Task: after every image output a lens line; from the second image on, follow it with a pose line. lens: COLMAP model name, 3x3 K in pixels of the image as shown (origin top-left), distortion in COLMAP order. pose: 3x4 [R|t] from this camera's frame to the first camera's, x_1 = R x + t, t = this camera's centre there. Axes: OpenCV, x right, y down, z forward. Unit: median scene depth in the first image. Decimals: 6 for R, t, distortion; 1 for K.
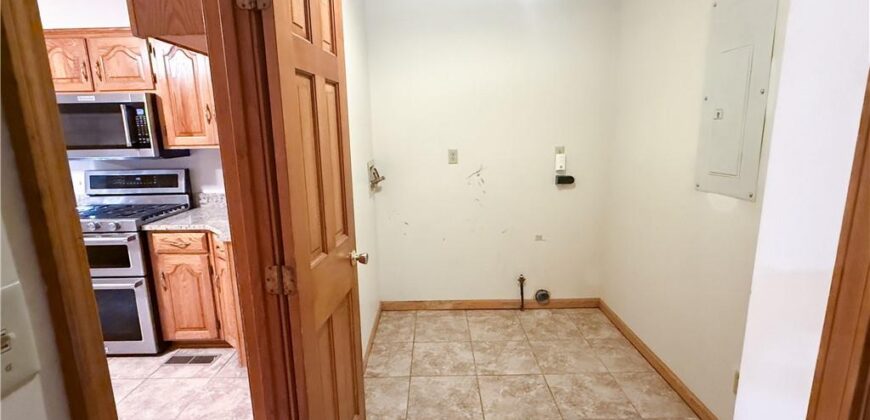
lens RADIAL K [[414.3, 0, 433.2], [0, 414.3, 211.6], [0, 0, 1]] dist [-0.002180, -0.000298]
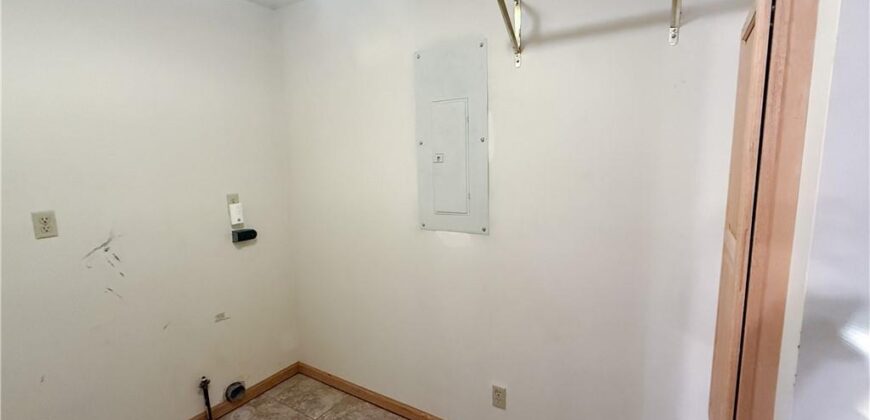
lens RADIAL K [[380.8, 0, 434.2], [0, 380.8, 210.2], [0, 0, 1]] dist [0.001201, 0.000071]
pose [[0.537254, -0.098927, 0.837599, -0.095413], [0.171269, 0.985203, 0.006504, -0.067385], [-0.825848, 0.139961, 0.546247, 0.297545]]
